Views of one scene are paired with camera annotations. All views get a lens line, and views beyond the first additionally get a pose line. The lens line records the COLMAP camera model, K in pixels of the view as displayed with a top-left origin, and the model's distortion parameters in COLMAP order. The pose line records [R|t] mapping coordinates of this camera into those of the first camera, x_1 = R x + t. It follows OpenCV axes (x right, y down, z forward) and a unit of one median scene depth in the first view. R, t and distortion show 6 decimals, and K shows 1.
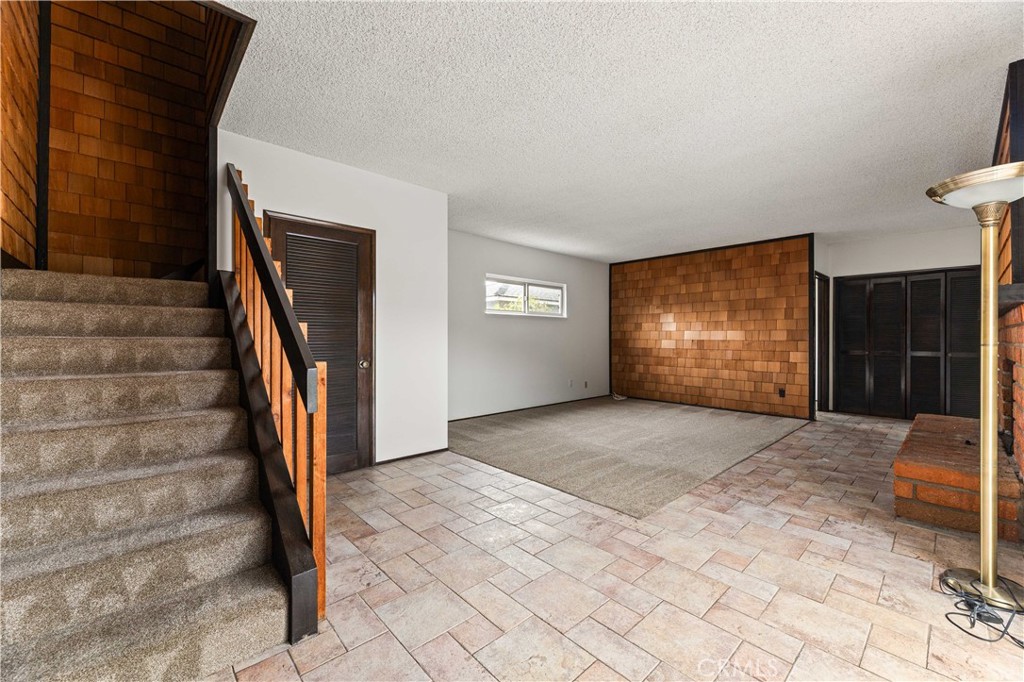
lens RADIAL K [[412.5, 0, 521.5], [0, 412.5, 338.5], [0, 0, 1]] dist [0.000323, -0.000121]
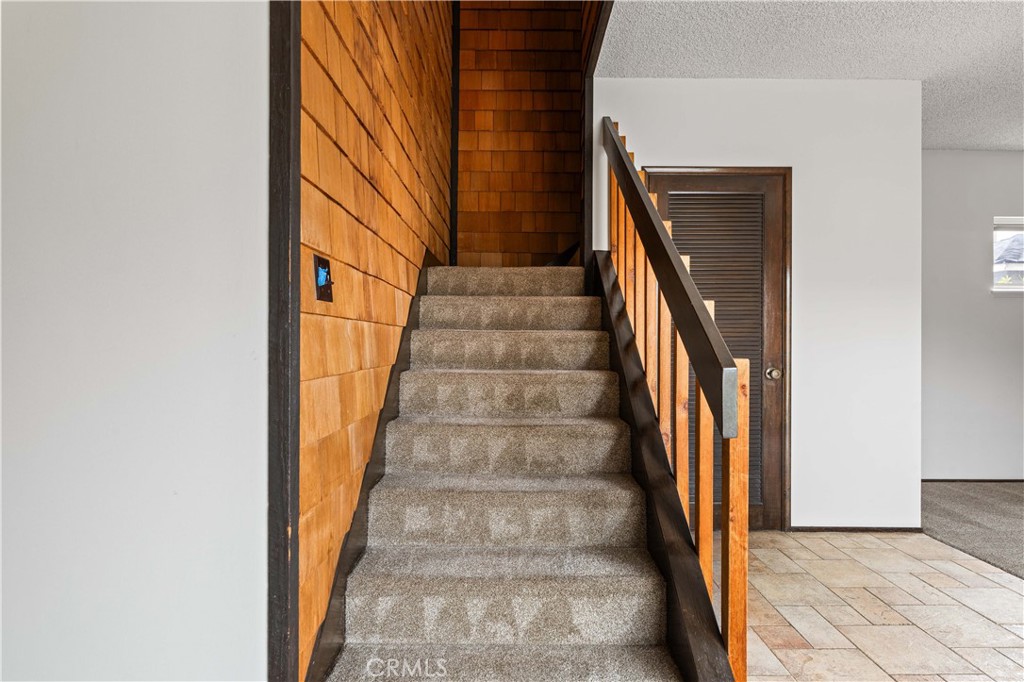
lens RADIAL K [[558.5, 0, 510.0], [0, 558.5, 341.8], [0, 0, 1]] dist [-0.004175, 0.002120]
pose [[0.723143, -0.001663, -0.690696, -0.108401], [-0.001933, 0.999988, -0.004430, 0.025380], [0.690695, 0.004539, 0.723132, 0.100833]]
